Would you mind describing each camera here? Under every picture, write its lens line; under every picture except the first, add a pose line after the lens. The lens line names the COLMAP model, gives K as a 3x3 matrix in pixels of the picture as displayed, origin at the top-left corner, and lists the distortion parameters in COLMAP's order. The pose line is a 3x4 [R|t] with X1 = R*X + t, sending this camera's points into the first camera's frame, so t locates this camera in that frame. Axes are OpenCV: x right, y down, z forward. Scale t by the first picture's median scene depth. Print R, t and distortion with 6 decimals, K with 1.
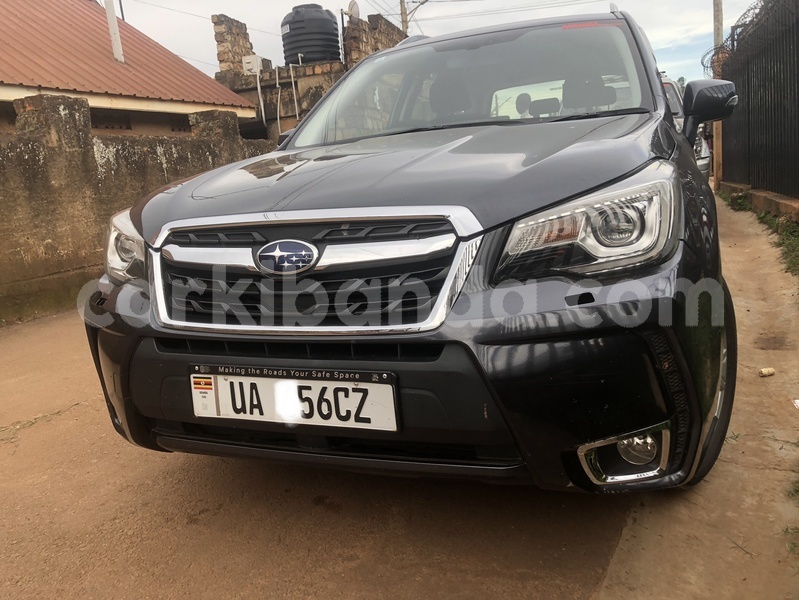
lens RADIAL K [[652.4, 0, 399.8], [0, 652.4, 296.8], [0, 0, 1]] dist [0.083797, -0.036197]
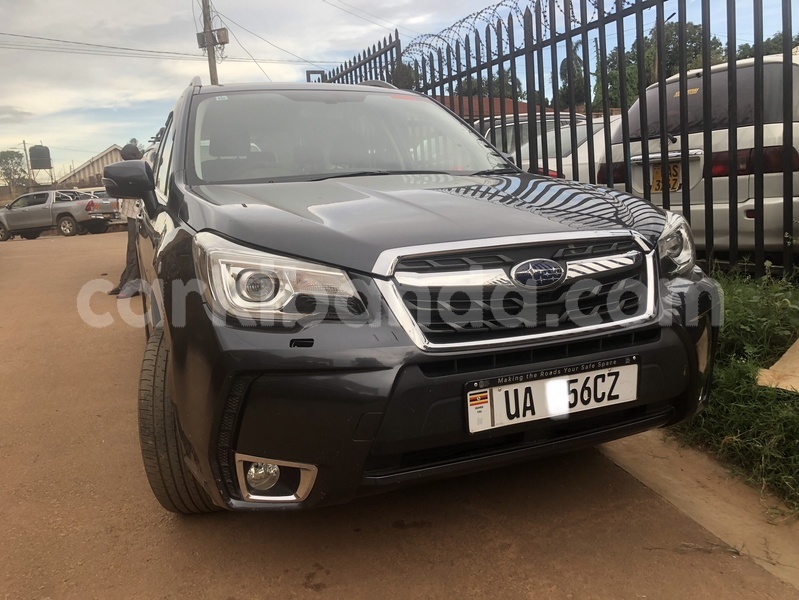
lens RADIAL K [[652.4, 0, 395.9], [0, 652.4, 305.0], [0, 0, 1]] dist [0.083797, -0.036197]
pose [[0.717518, -0.070483, 0.692965, -1.152774], [0.120385, 0.992444, -0.023707, -0.008257], [-0.686058, 0.100433, 0.720582, 0.336230]]
